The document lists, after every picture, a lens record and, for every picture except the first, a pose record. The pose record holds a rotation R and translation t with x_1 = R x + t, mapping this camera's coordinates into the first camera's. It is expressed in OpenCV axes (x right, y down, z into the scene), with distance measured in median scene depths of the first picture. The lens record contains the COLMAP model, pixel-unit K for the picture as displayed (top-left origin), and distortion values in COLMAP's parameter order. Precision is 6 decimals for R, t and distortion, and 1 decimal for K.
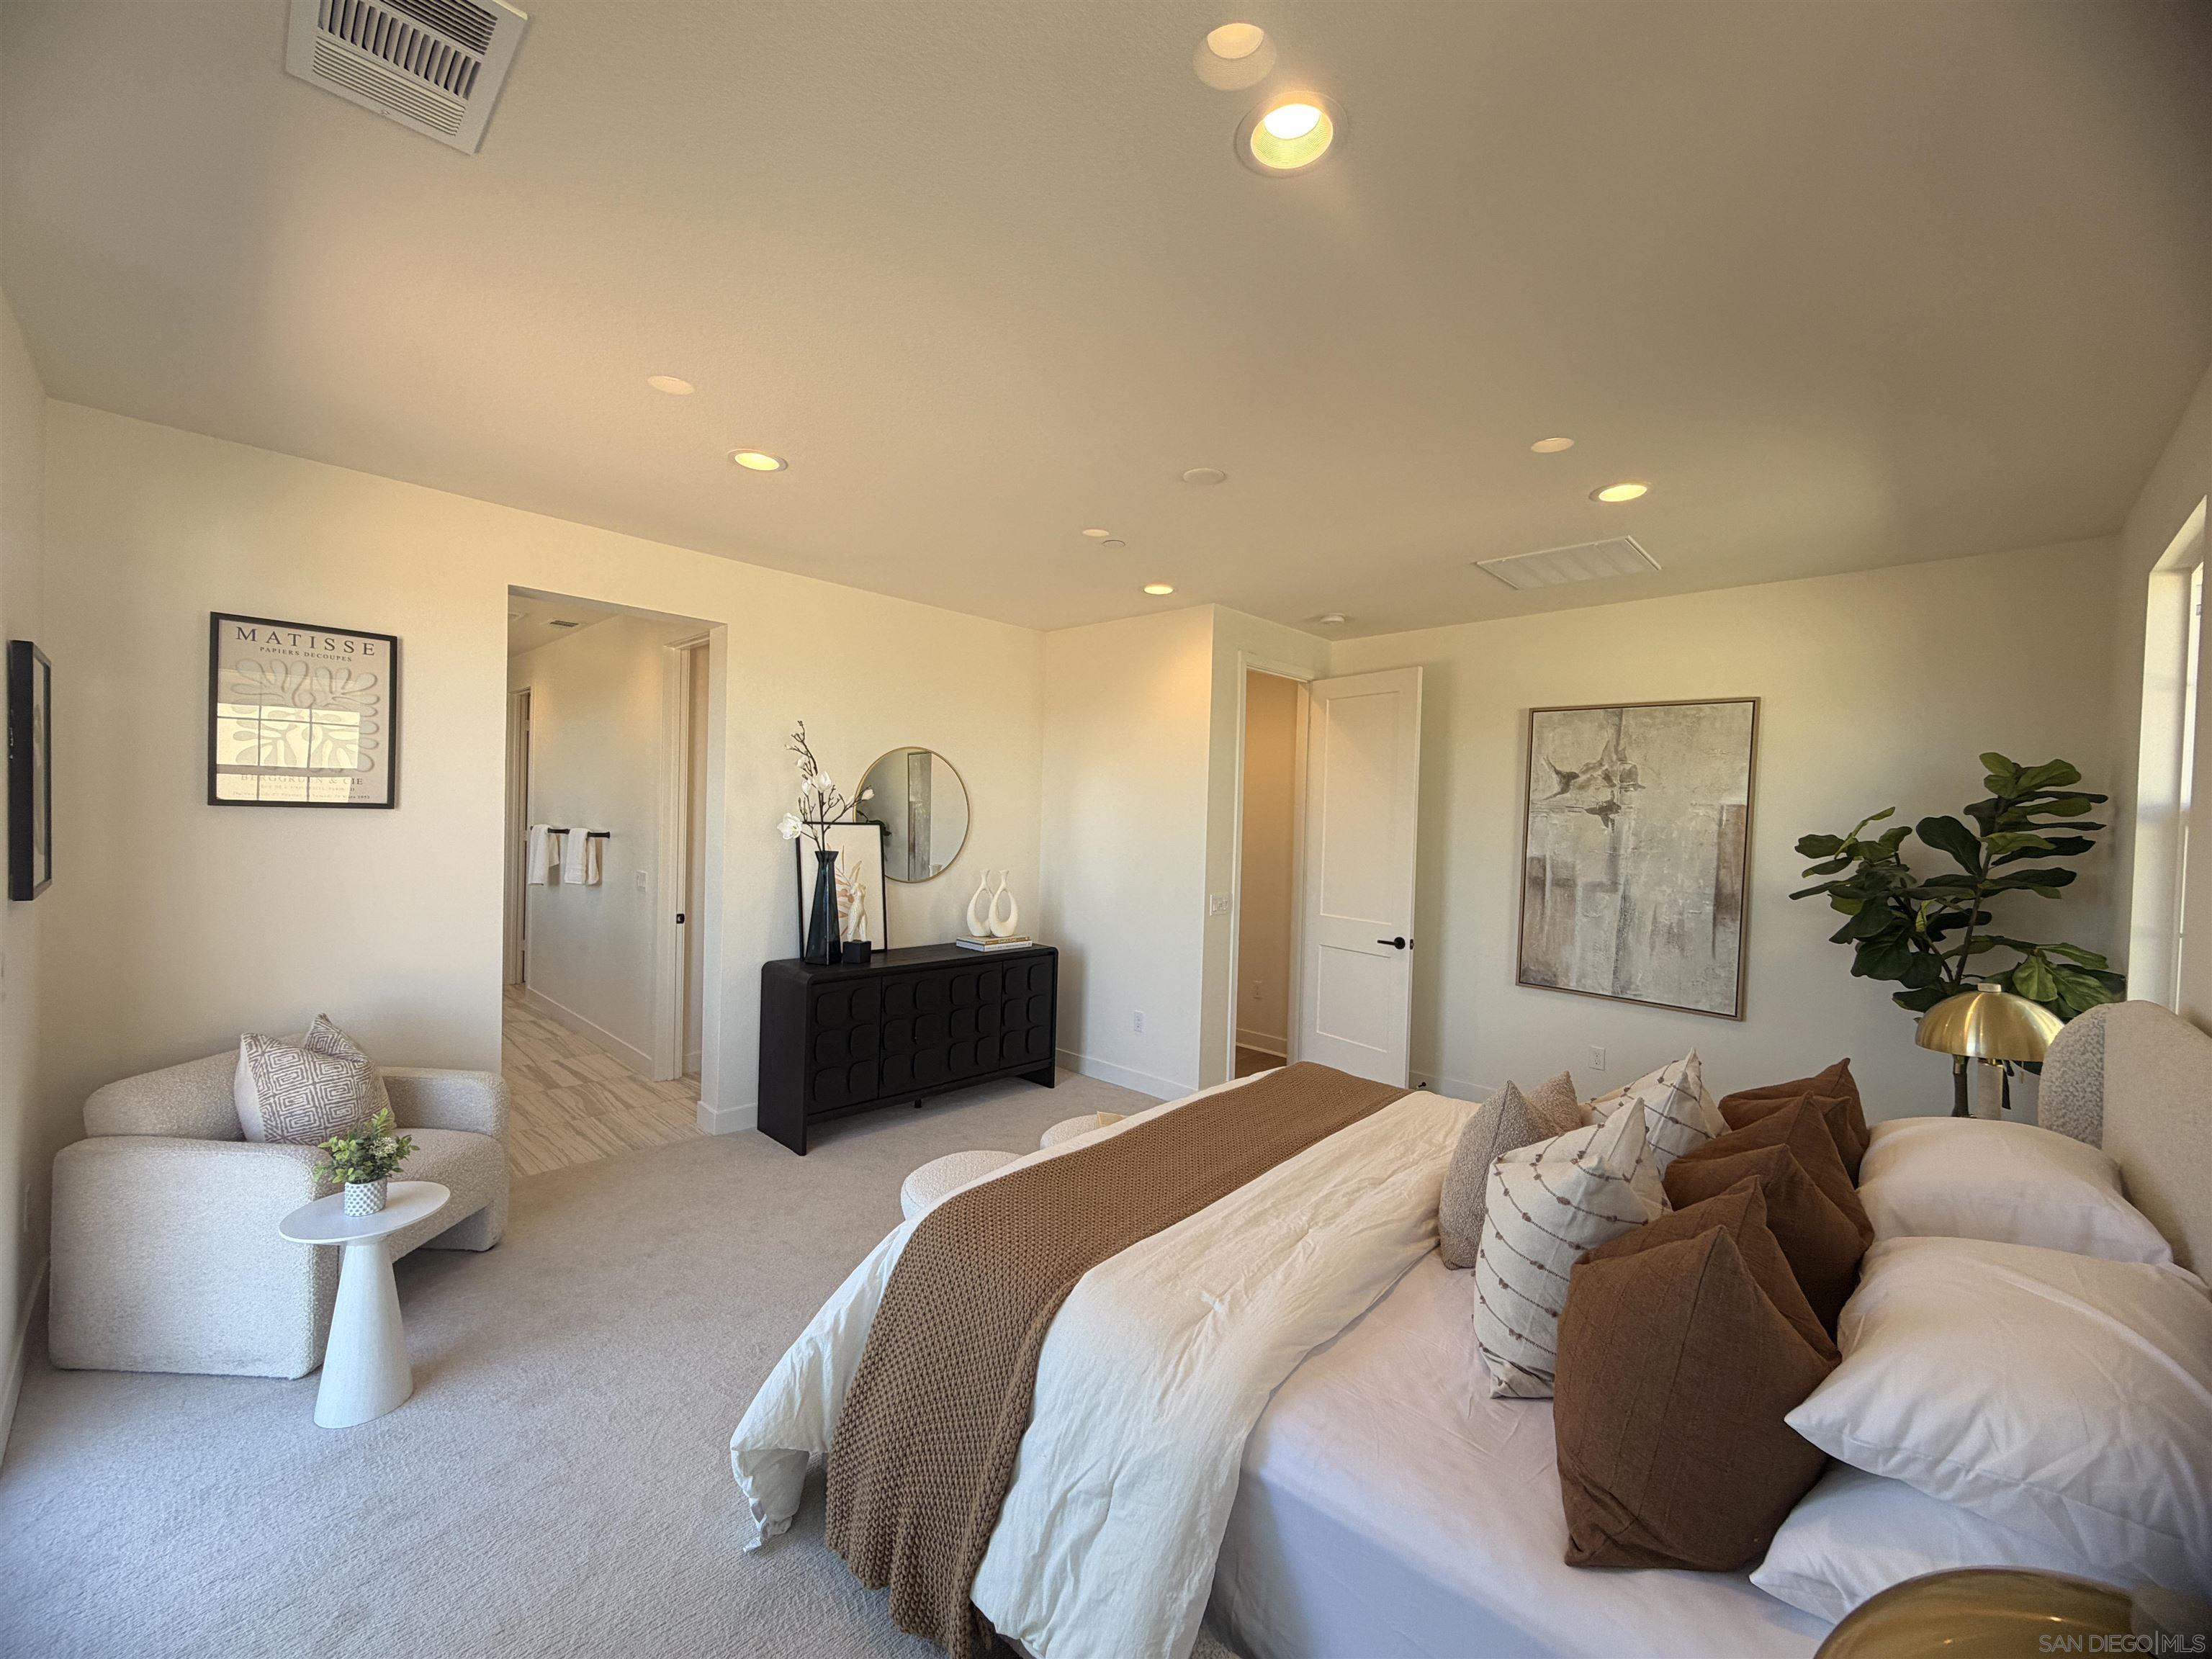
lens RADIAL K [[885.8, 0, 1102.7], [0, 885.8, 842.4], [0, 0, 1]] dist [0.000927, -0.000073]
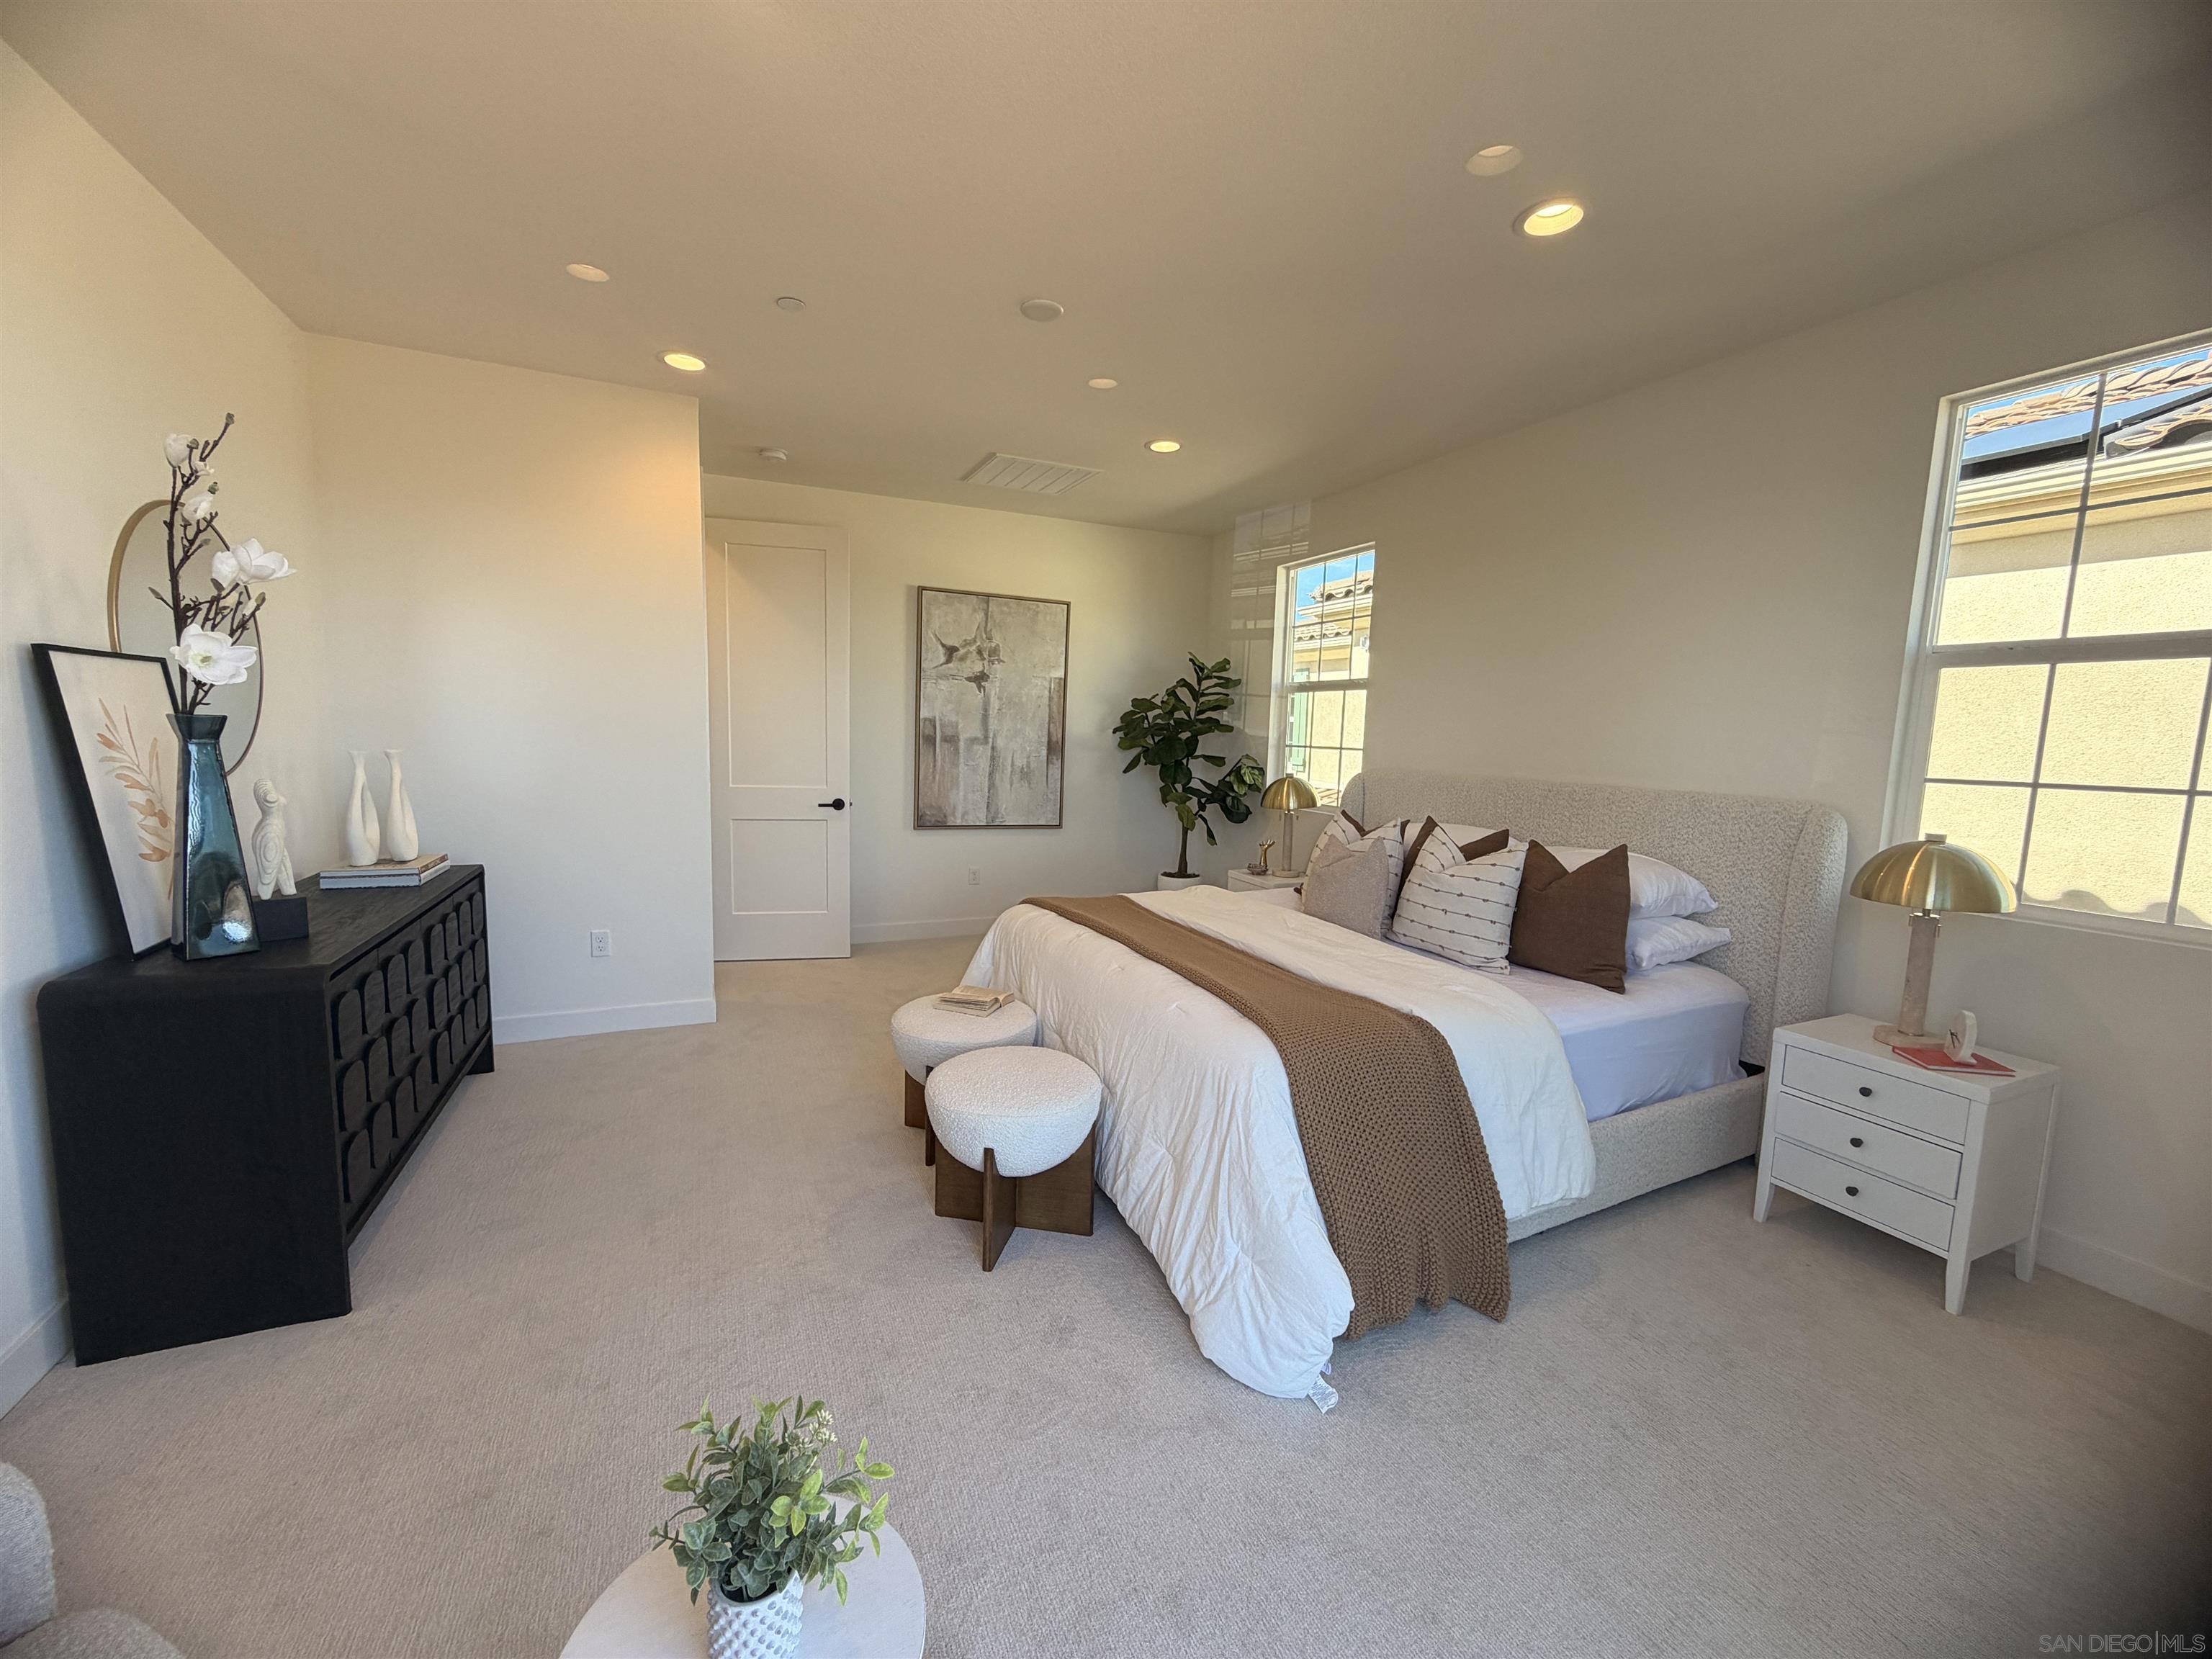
lens RADIAL K [[885.8, 0, 1142.3], [0, 885.8, 838.4], [0, 0, 1]] dist [0.000927, -0.000073]
pose [[0.356758, -0.136774, 0.924130, -0.534630], [0.009576, 0.989708, 0.142783, 0.010441], [-0.934148, -0.042089, 0.354396, 0.330036]]
